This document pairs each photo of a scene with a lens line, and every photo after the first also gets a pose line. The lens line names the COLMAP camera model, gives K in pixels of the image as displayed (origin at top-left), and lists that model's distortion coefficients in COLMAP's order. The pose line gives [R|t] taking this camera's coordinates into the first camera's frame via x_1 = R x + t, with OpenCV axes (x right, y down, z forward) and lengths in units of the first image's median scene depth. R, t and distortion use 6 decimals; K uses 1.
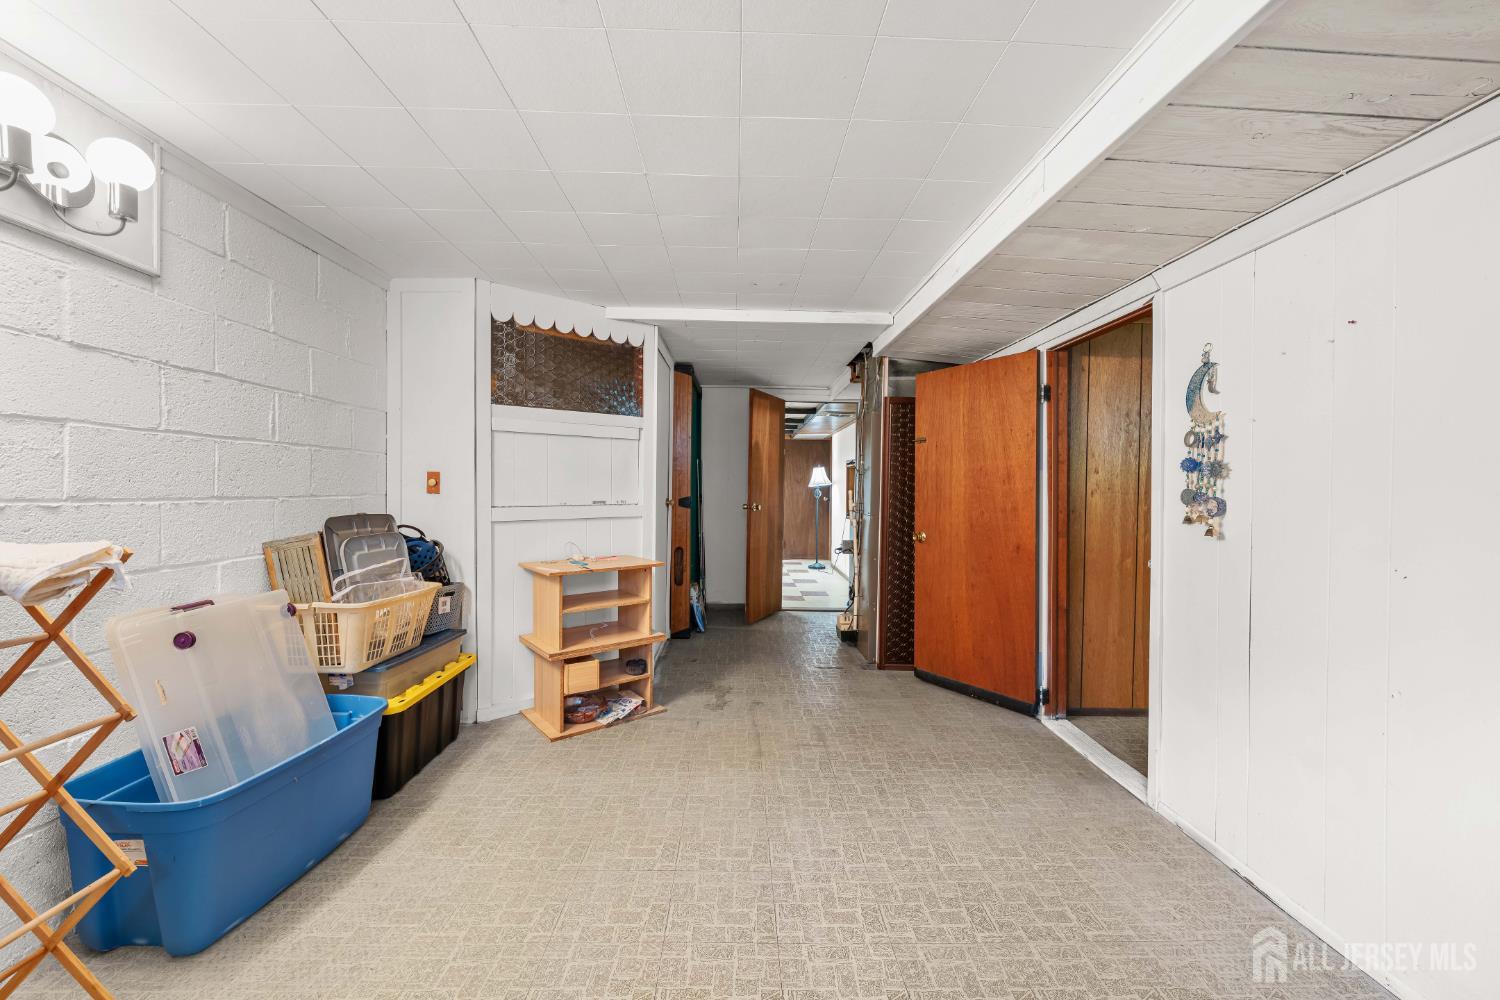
lens RADIAL K [[623.6, 0, 749.6], [0, 623.6, 500.9], [0, 0, 1]] dist [0.000249, 0.000130]
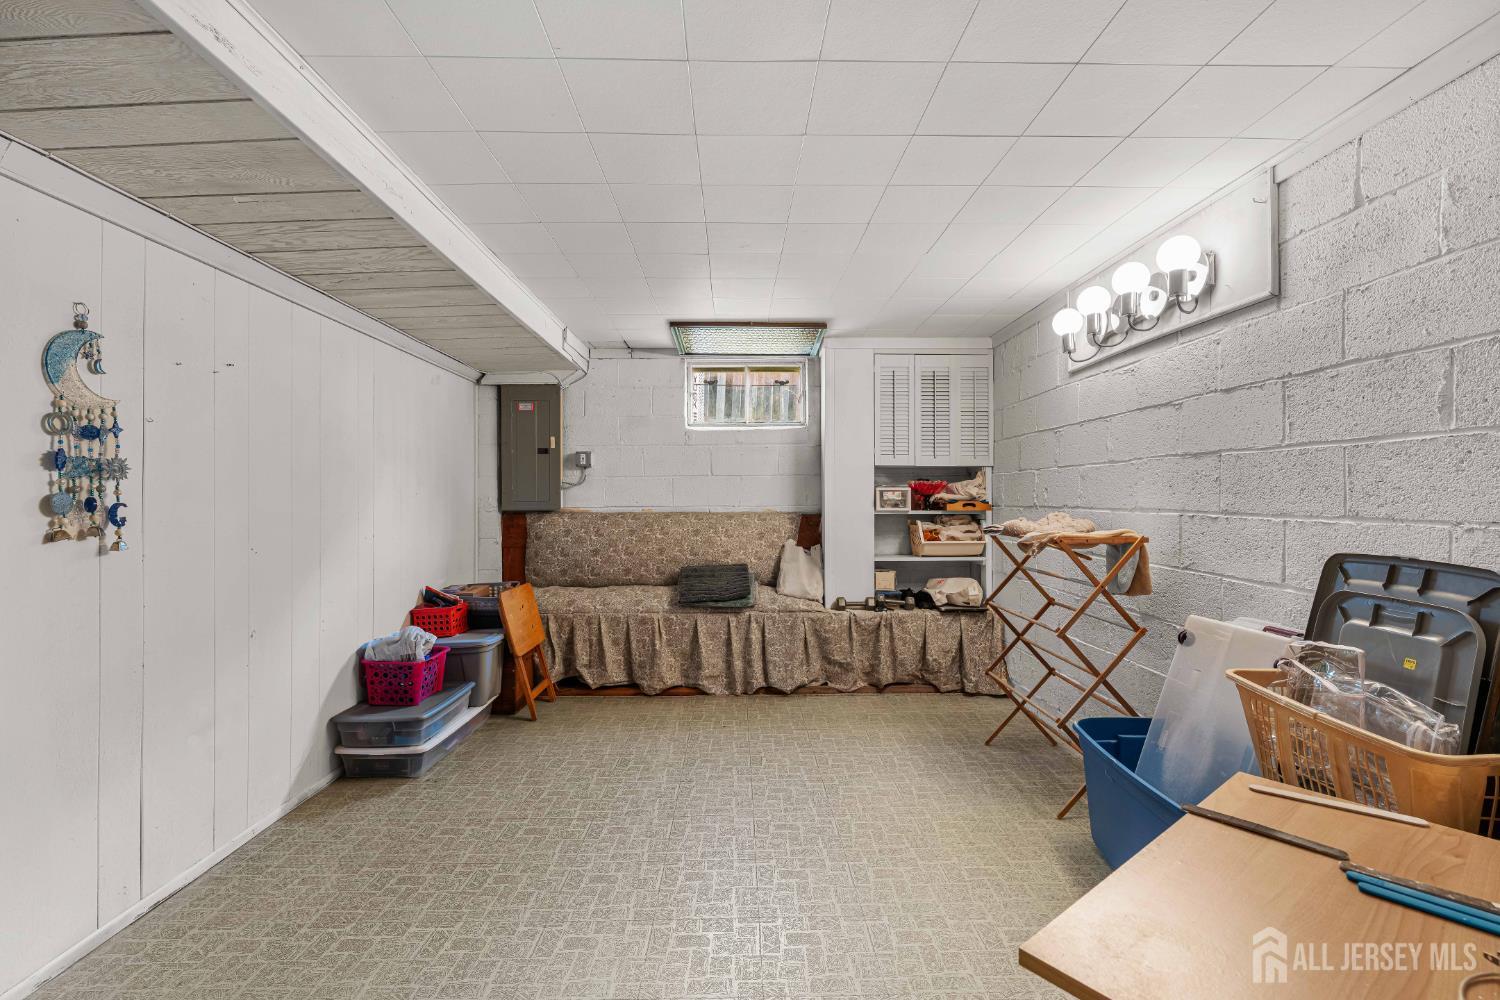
lens RADIAL K [[668.3, 0, 743.8], [0, 668.3, 498.3], [0, 0, 1]] dist [0.033062, 0.000553]
pose [[-0.999881, -0.011151, 0.010614, -0.096712], [-0.010863, 0.999582, 0.026805, -0.045725], [-0.010909, 0.026687, -0.999584, 1.906374]]
